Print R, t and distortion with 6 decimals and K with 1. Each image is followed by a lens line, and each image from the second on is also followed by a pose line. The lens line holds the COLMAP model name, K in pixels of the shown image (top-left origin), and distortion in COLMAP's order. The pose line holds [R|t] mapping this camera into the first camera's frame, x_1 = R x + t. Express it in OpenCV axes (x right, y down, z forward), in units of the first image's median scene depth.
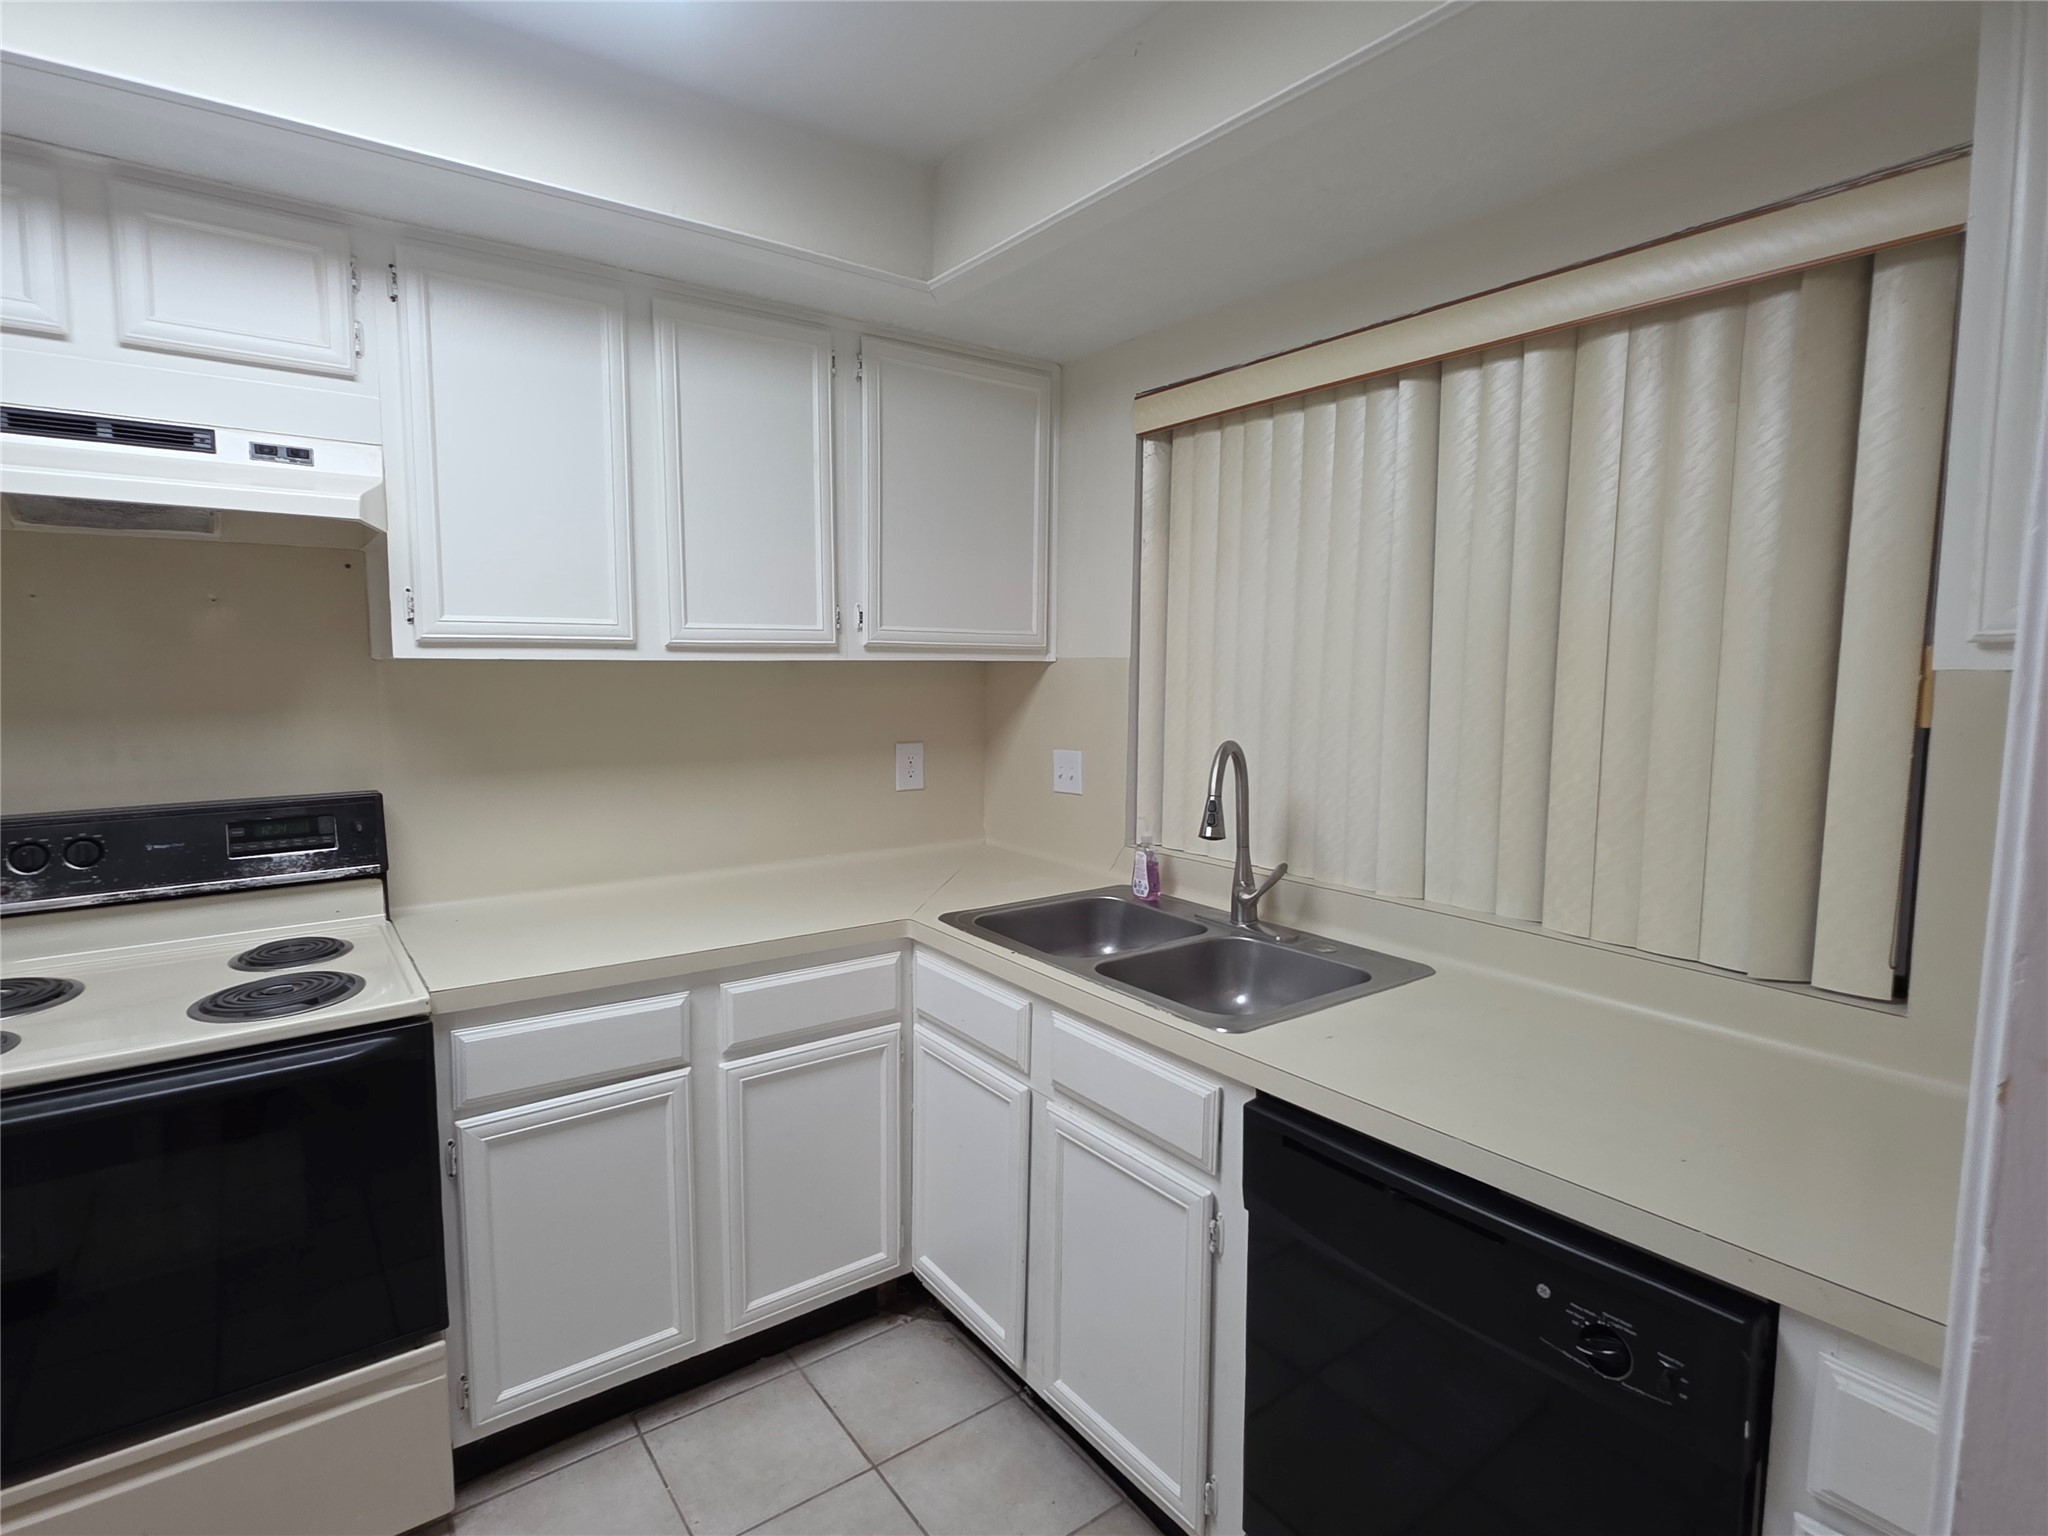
lens RADIAL K [[1044.8, 0, 991.7], [0, 1044.8, 769.8], [0, 0, 1]] dist [0.008929, -0.004532]
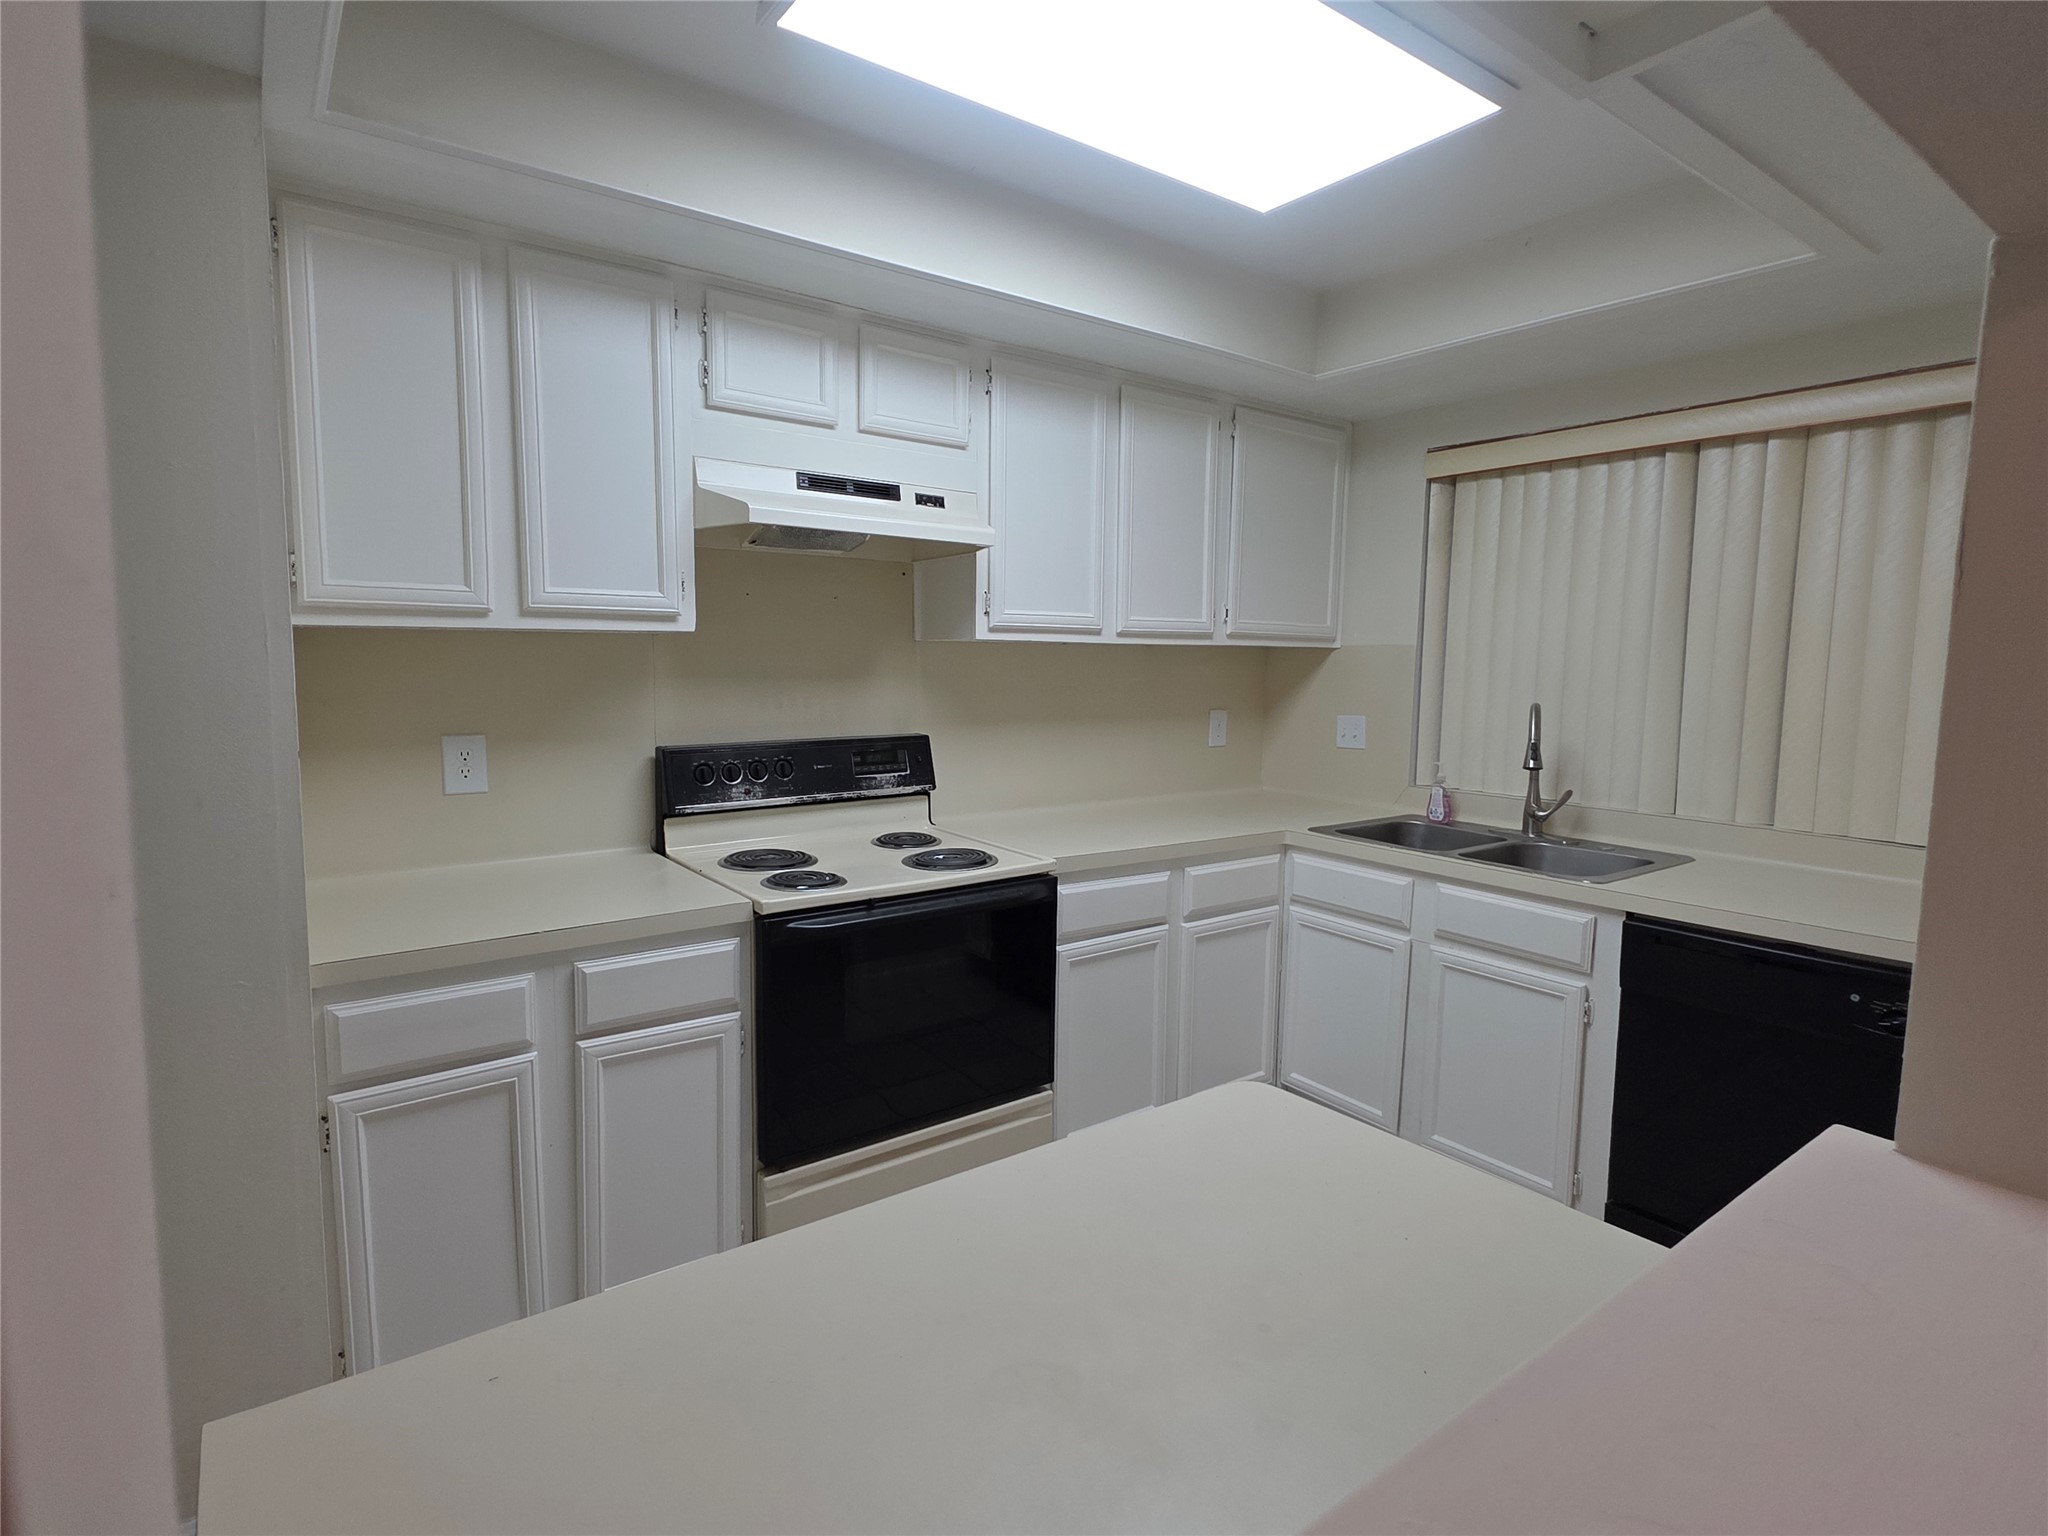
lens RADIAL K [[1044.8, 0, 992.5], [0, 1044.8, 765.3], [0, 0, 1]] dist [0.008929, -0.004532]
pose [[0.999940, 0.009439, 0.005574, -0.552692], [-0.009453, 0.999952, 0.002401, 0.064719], [-0.005551, -0.002453, 0.999982, -0.448913]]
